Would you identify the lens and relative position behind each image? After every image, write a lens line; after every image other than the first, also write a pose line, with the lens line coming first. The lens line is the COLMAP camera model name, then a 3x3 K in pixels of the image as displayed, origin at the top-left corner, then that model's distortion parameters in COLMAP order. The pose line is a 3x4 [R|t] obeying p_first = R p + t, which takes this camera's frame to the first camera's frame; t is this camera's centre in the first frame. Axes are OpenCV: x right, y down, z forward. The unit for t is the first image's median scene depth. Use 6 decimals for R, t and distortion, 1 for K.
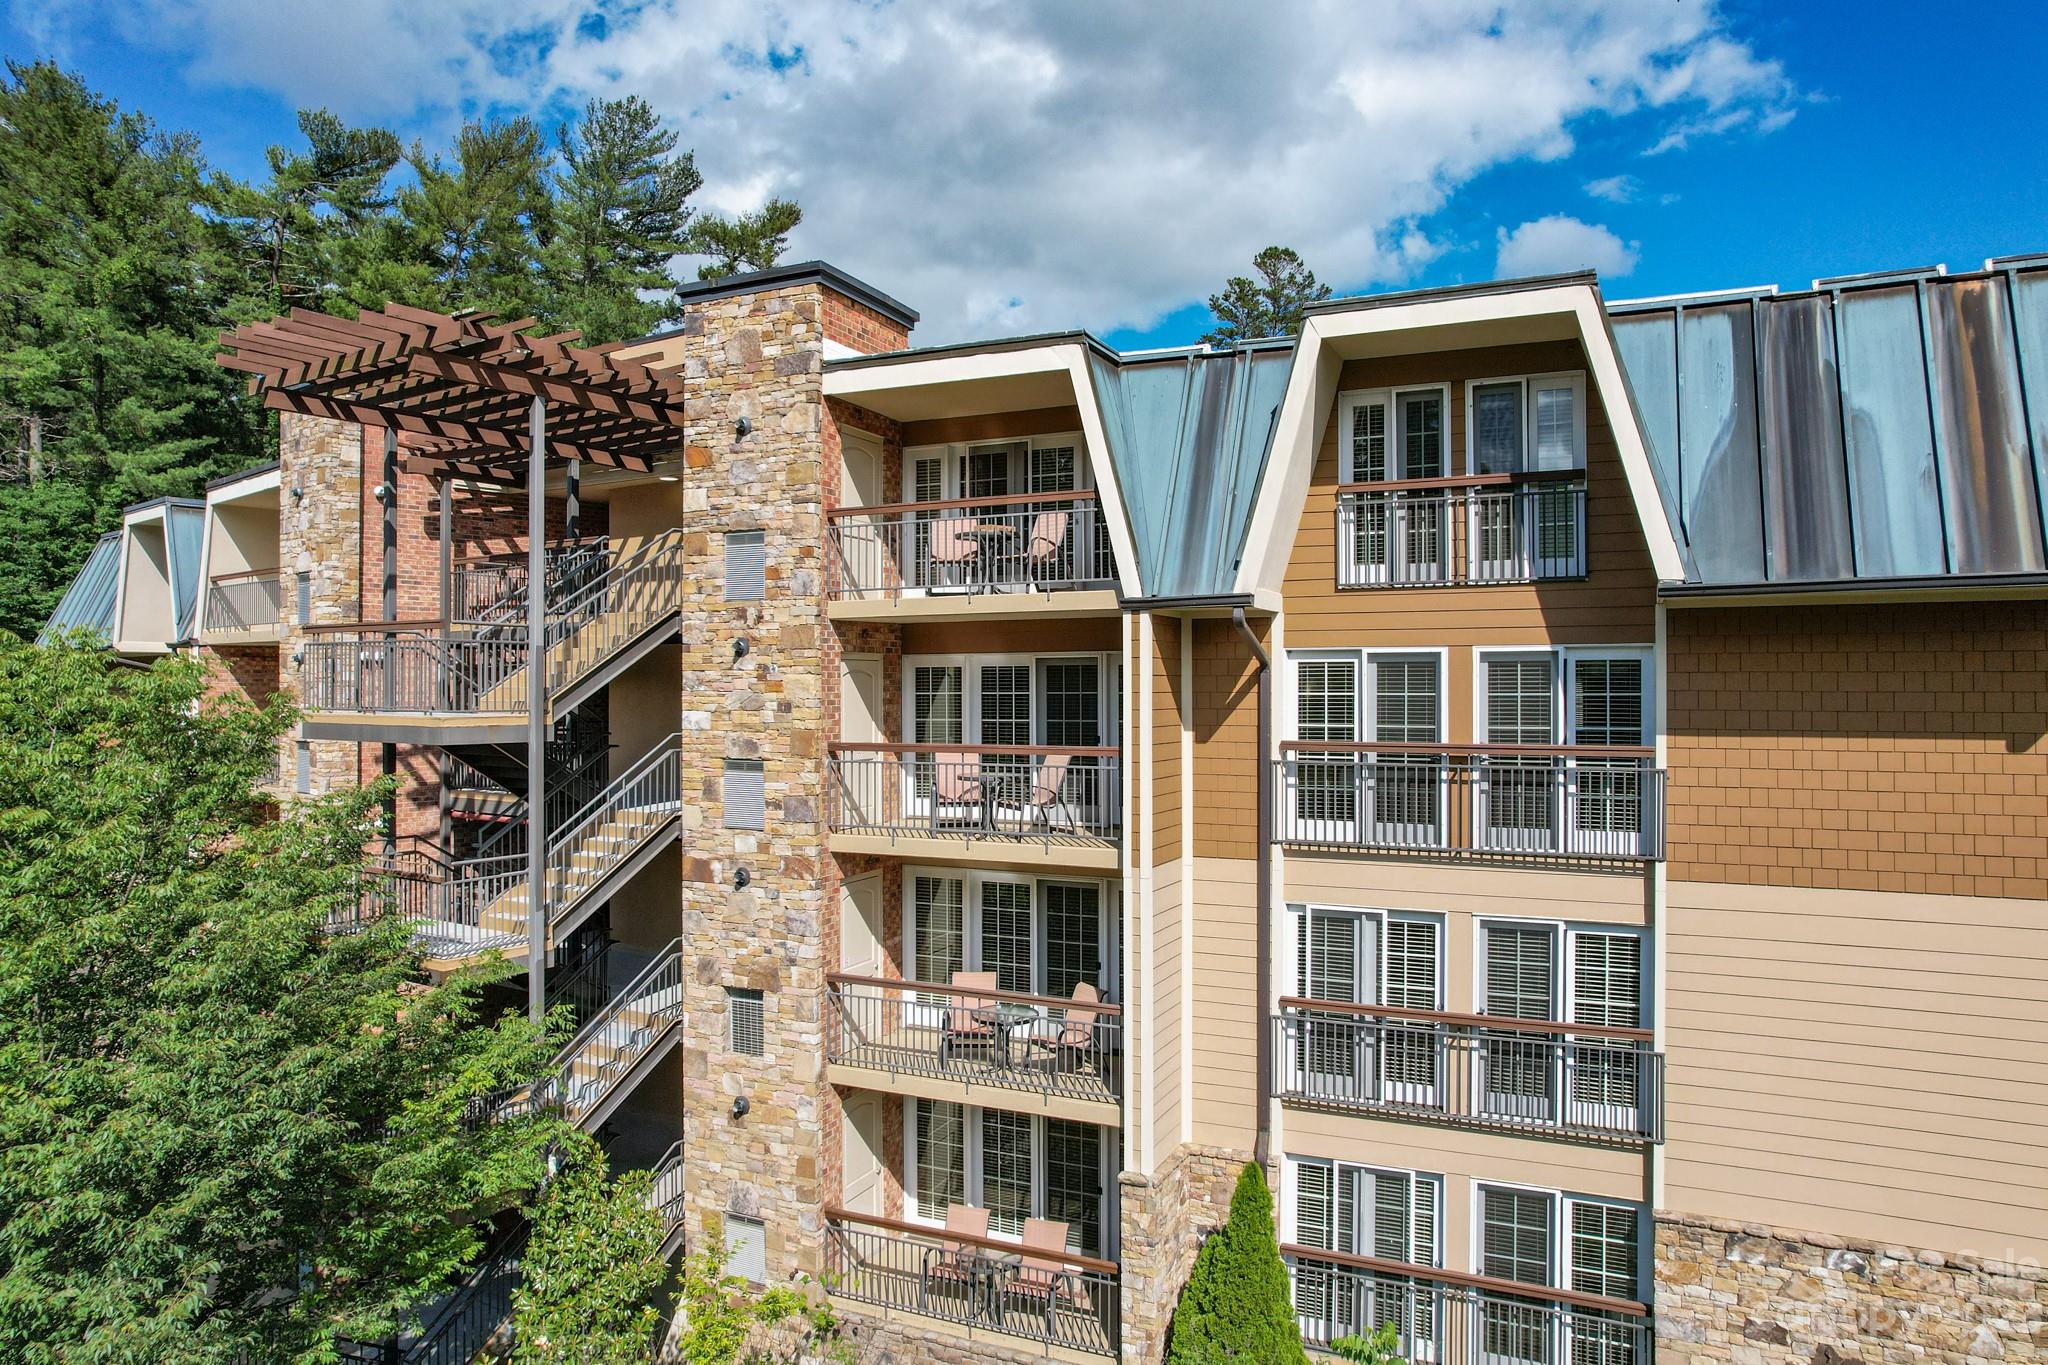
lens RADIAL K [[1307.1, 0, 1018.0], [0, 1307.1, 690.4], [0, 0, 1]] dist [-0.058034, -0.000100]
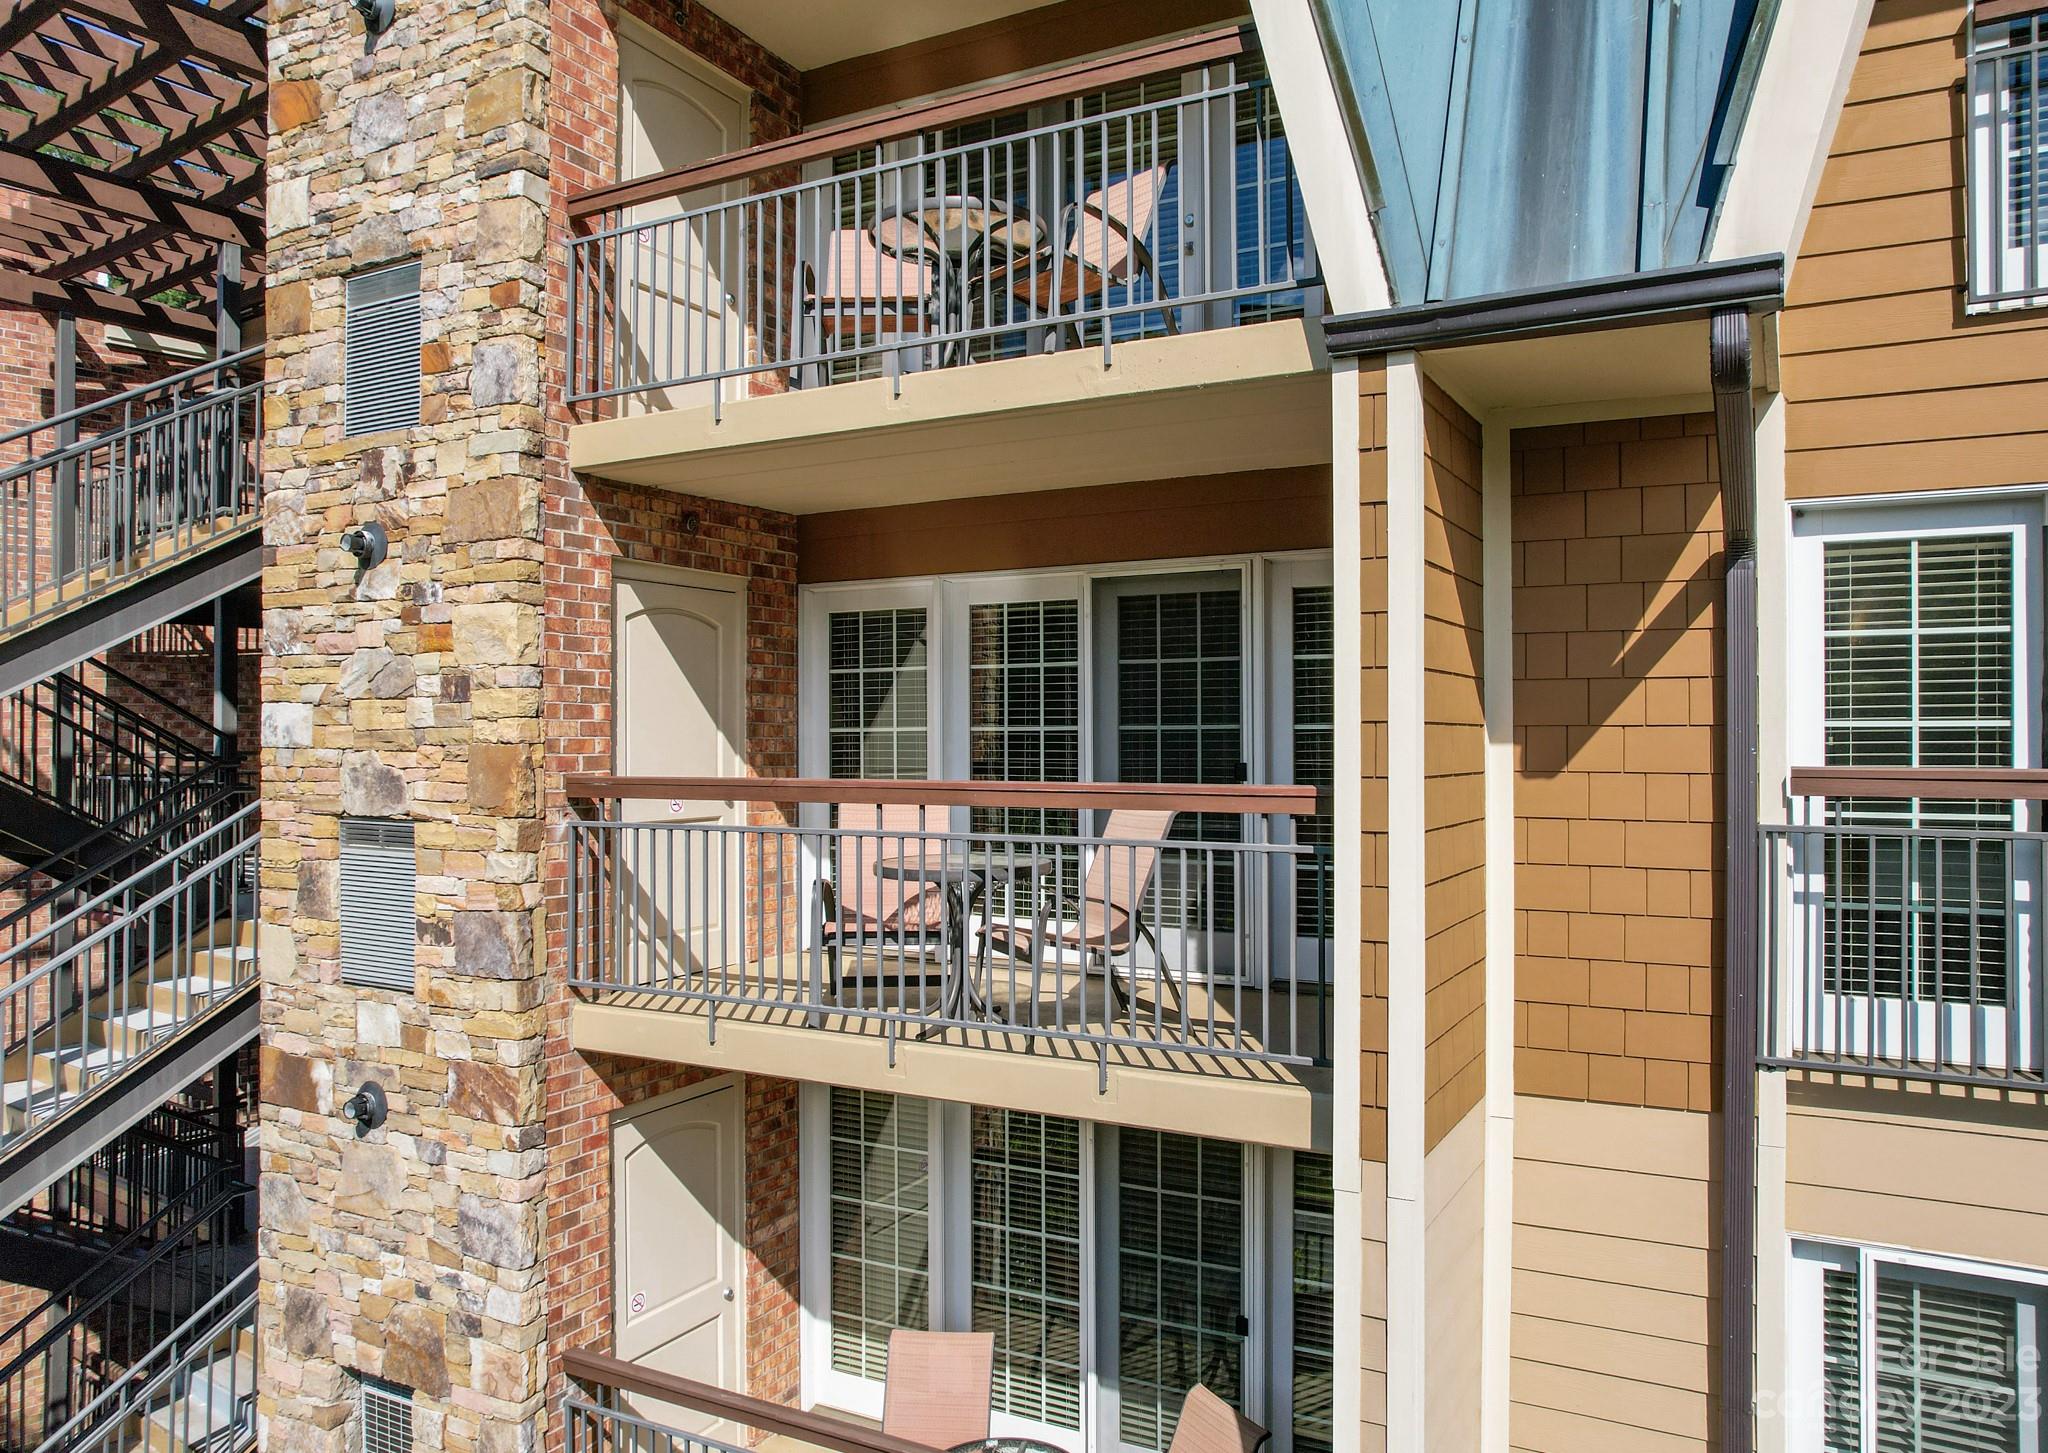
lens RADIAL K [[1387.5, 0, 1082.6], [0, 1387.5, 738.1], [0, 0, 1]] dist [-0.038631, 0.001960]
pose [[0.999401, 0.000199, -0.034607, 0.027335], [-0.000285, 0.999997, -0.002493, 0.029058], [0.034607, 0.002501, 0.999398, 0.582219]]
